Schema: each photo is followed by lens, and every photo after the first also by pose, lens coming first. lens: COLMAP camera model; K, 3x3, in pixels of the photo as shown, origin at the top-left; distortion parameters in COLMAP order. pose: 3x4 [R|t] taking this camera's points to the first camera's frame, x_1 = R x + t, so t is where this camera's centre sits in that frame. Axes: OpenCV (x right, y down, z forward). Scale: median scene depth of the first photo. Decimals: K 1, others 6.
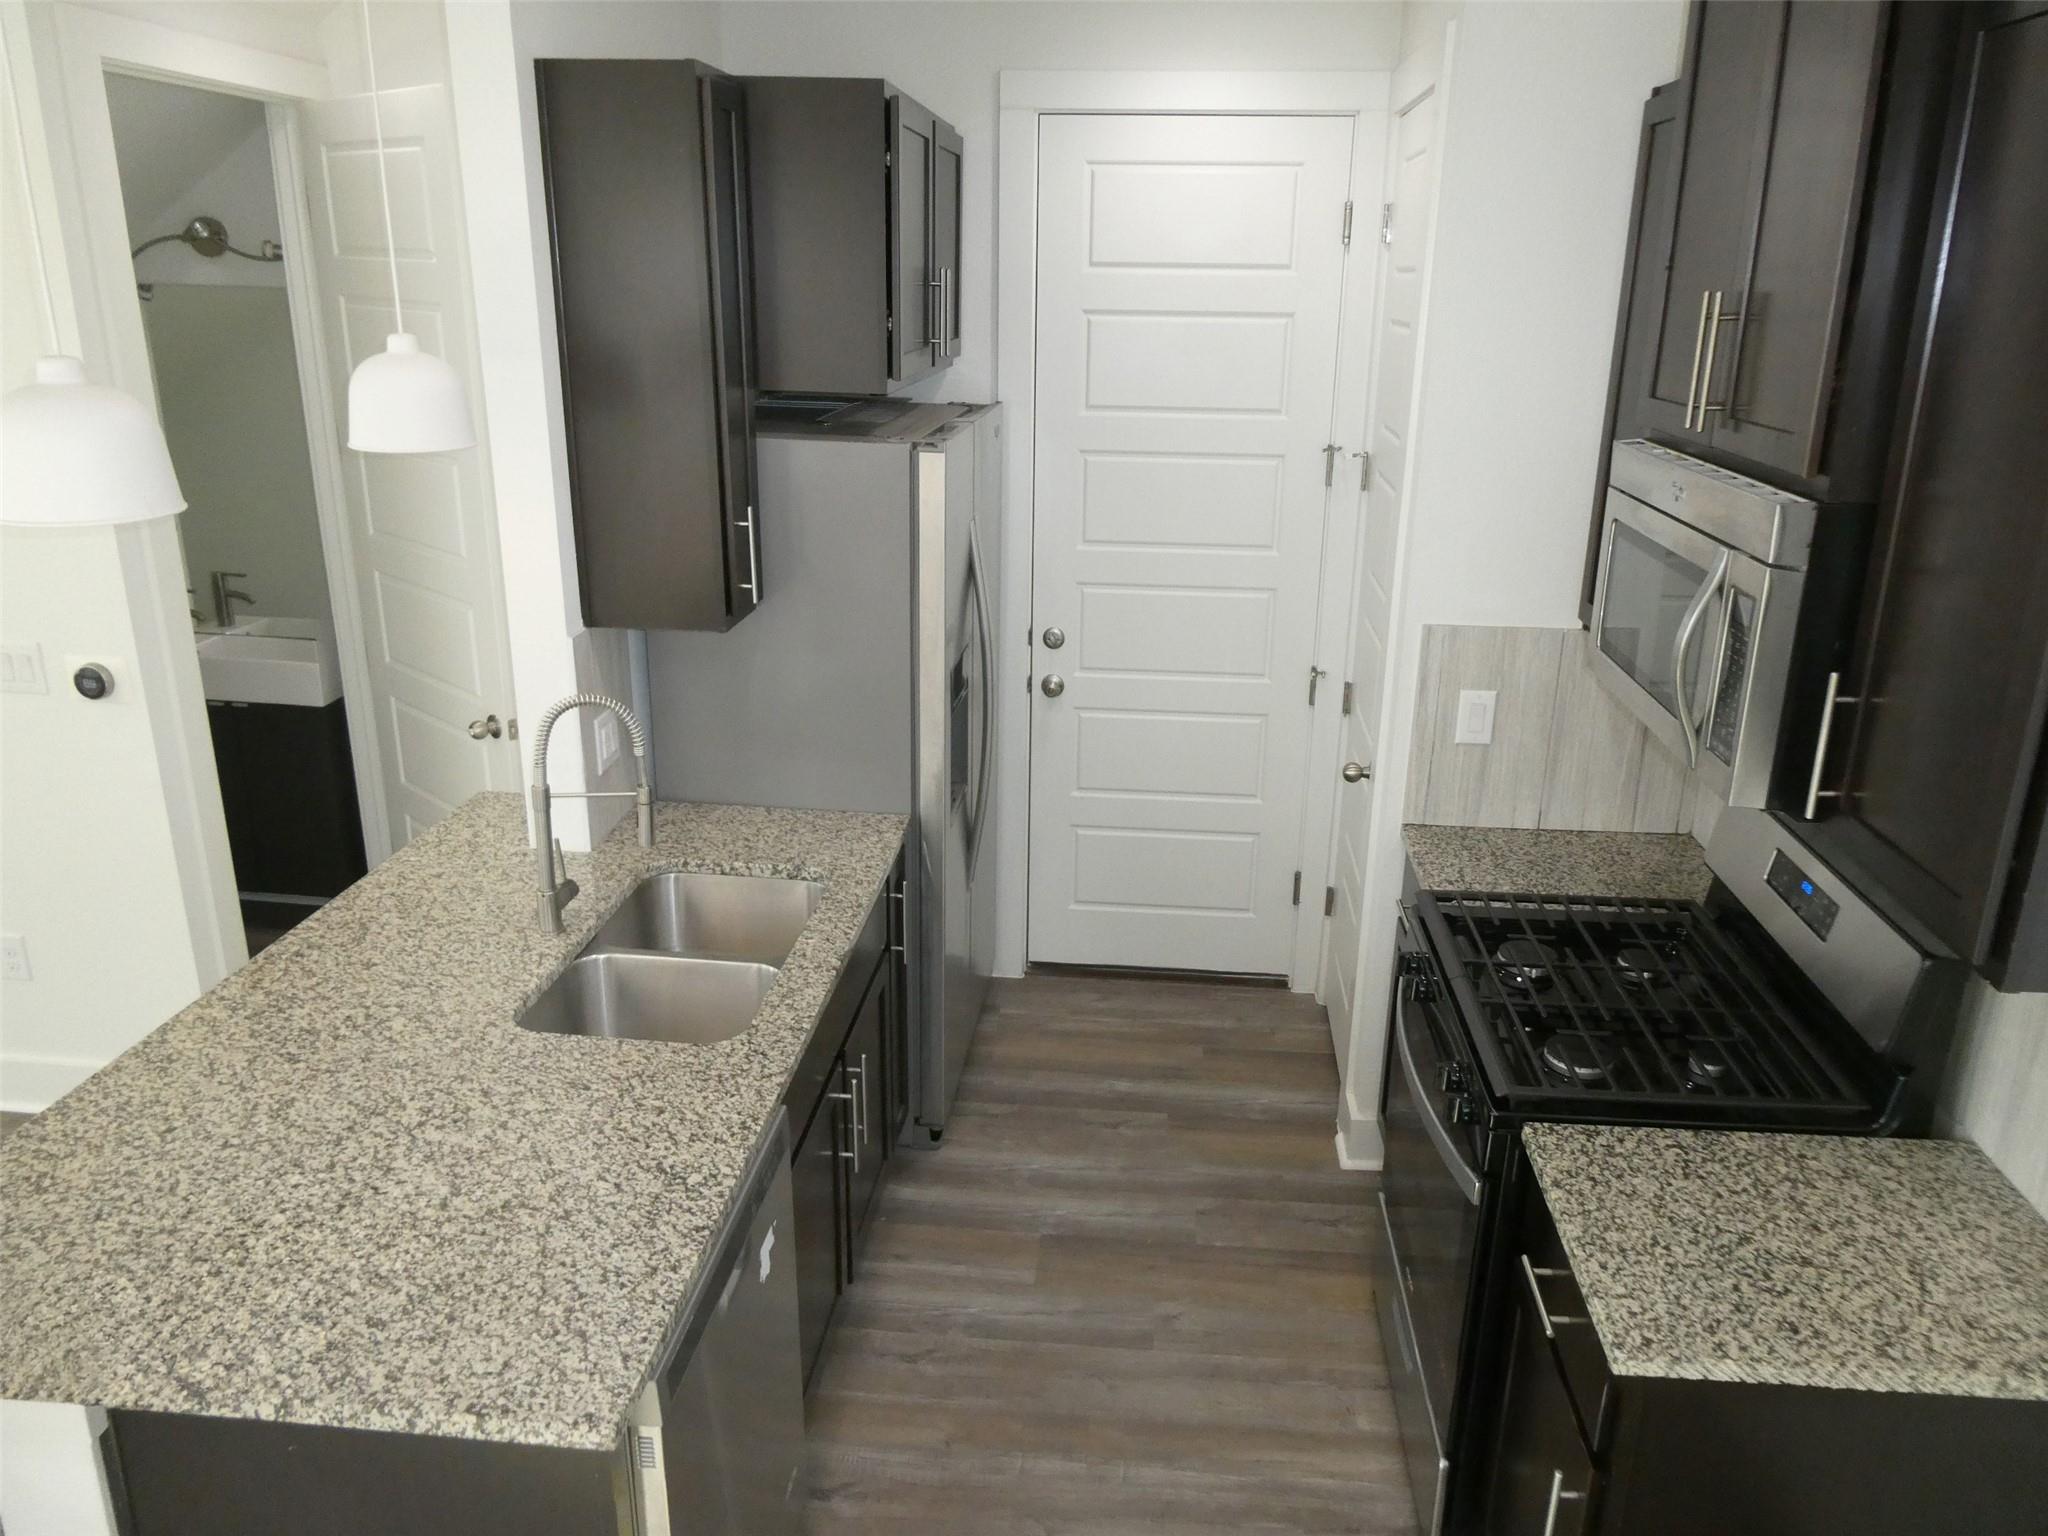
lens RADIAL K [[1433.8, 0, 1077.0], [0, 1433.8, 723.9], [0, 0, 1]] dist [-0.063663, 0.052159]
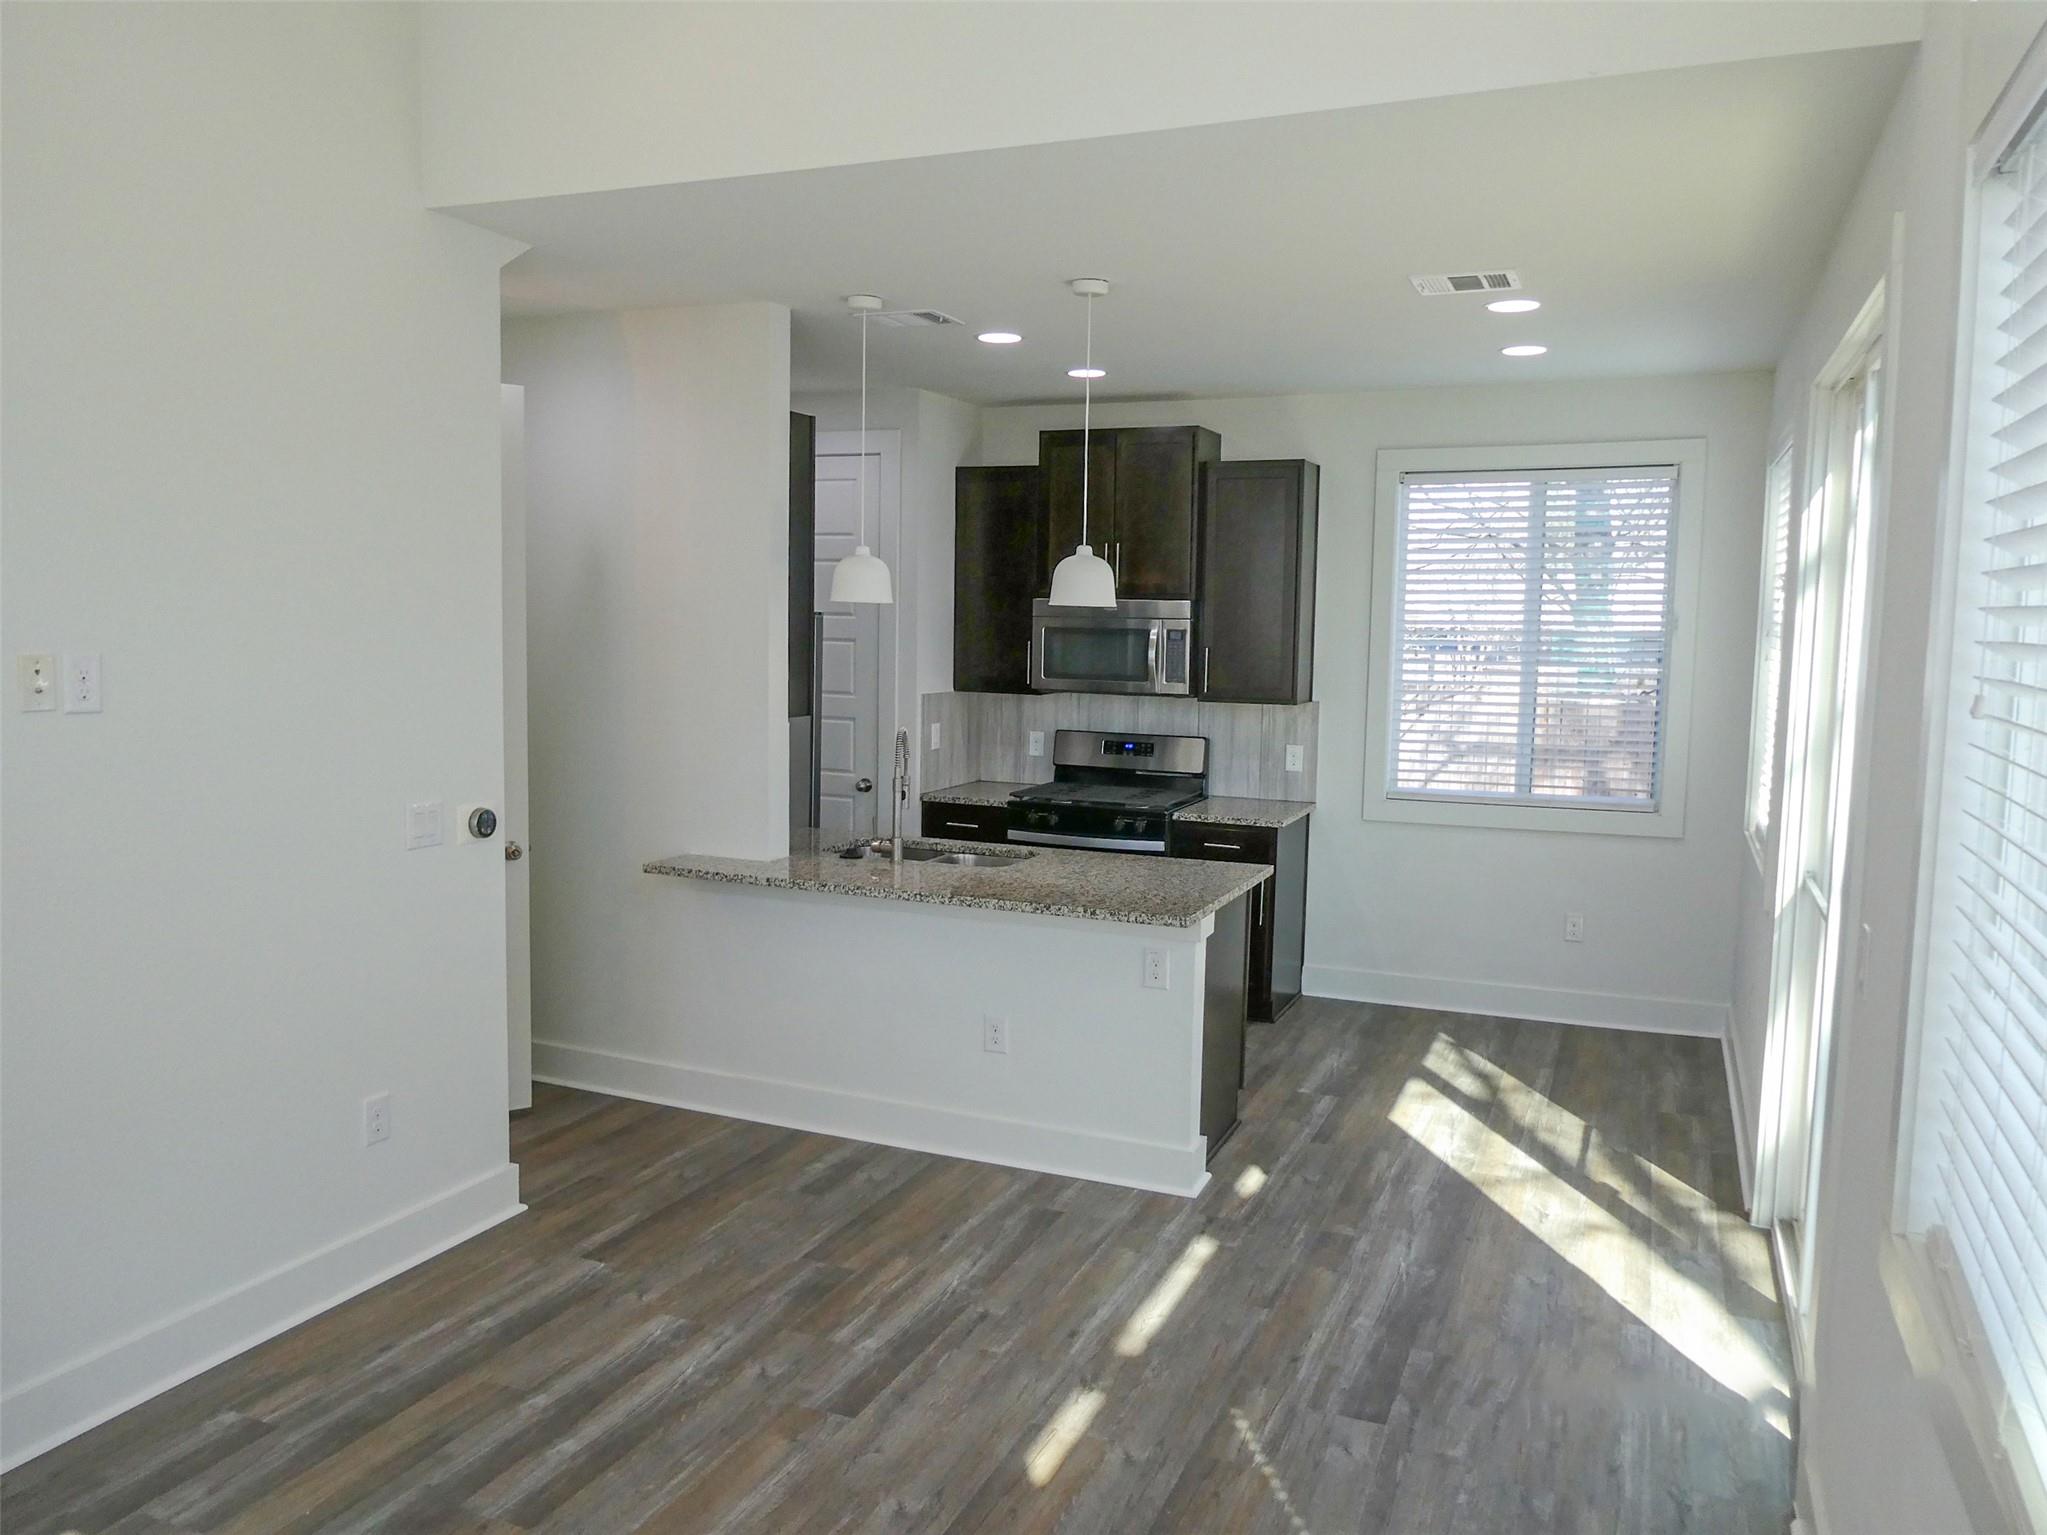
lens RADIAL K [[1454.1, 0, 1023.5], [0, 1454.1, 767.5], [0, 0, 1]] dist [-0.038491, 0.003844]
pose [[0.330256, -0.118701, 0.936398, -2.825491], [0.274364, 0.961298, 0.025092, 0.033870], [-0.903136, 0.248627, 0.350042, 0.227843]]
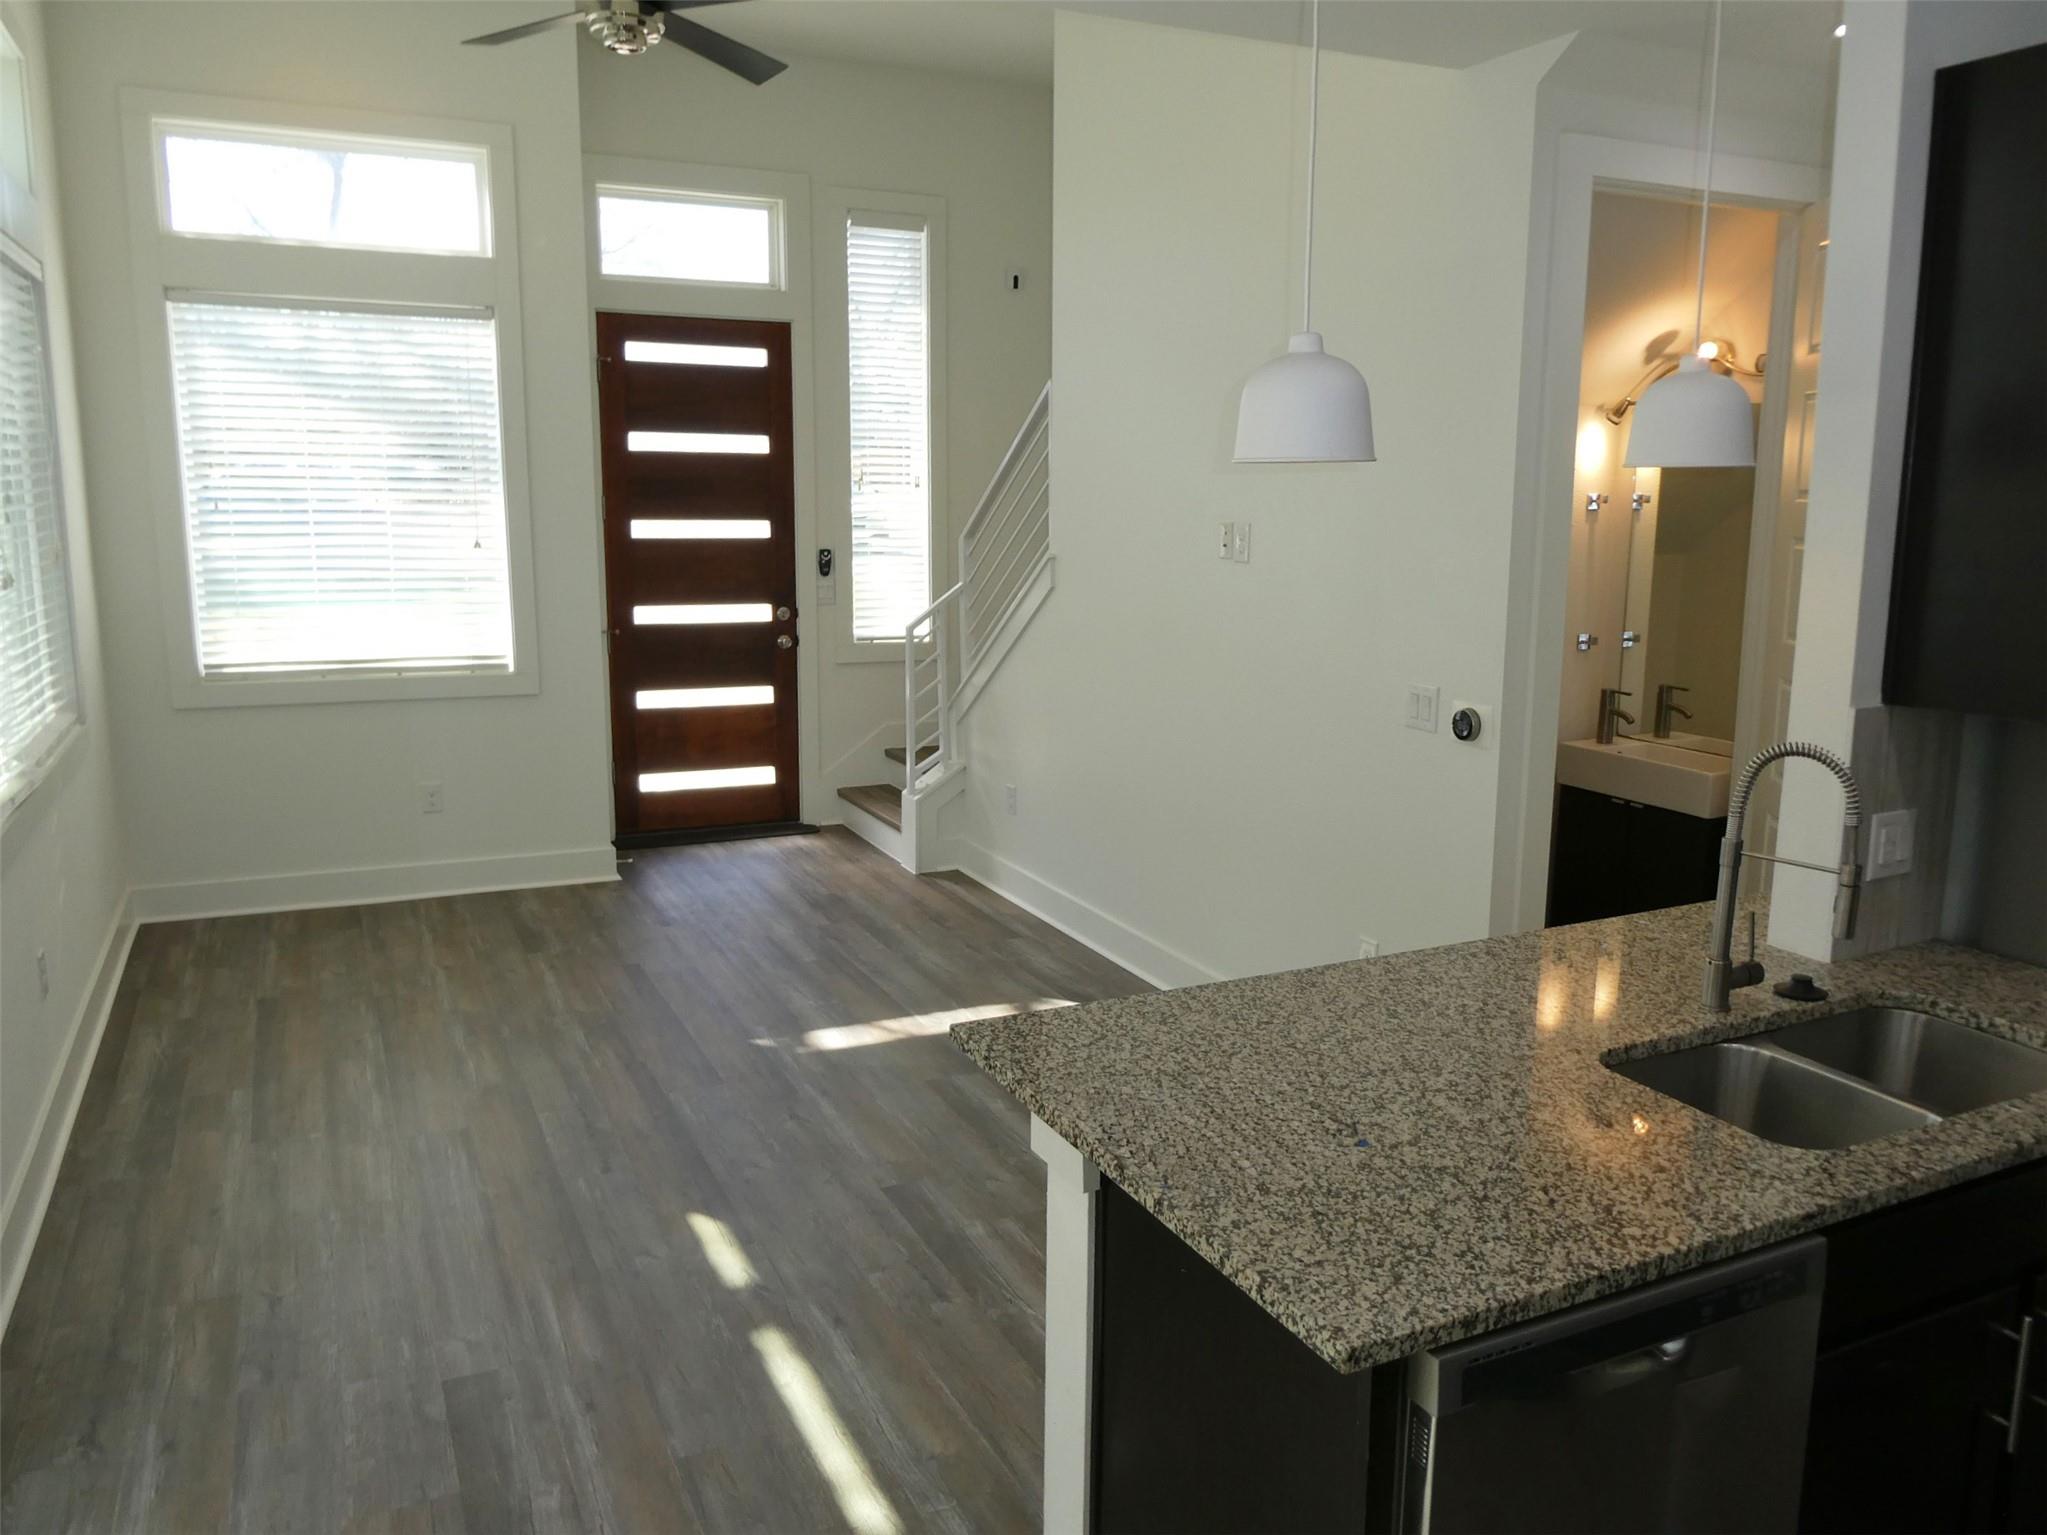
lens RADIAL K [[1545.2, 0, 1068.6], [0, 1545.2, 759.6], [0, 0, 1]] dist [-0.007426, 0.034256]
pose [[0.508909, 0.119141, -0.852536, 0.314218], [-0.237599, 0.971344, -0.006086, 0.133045], [0.827381, 0.205659, 0.522633, 0.181785]]
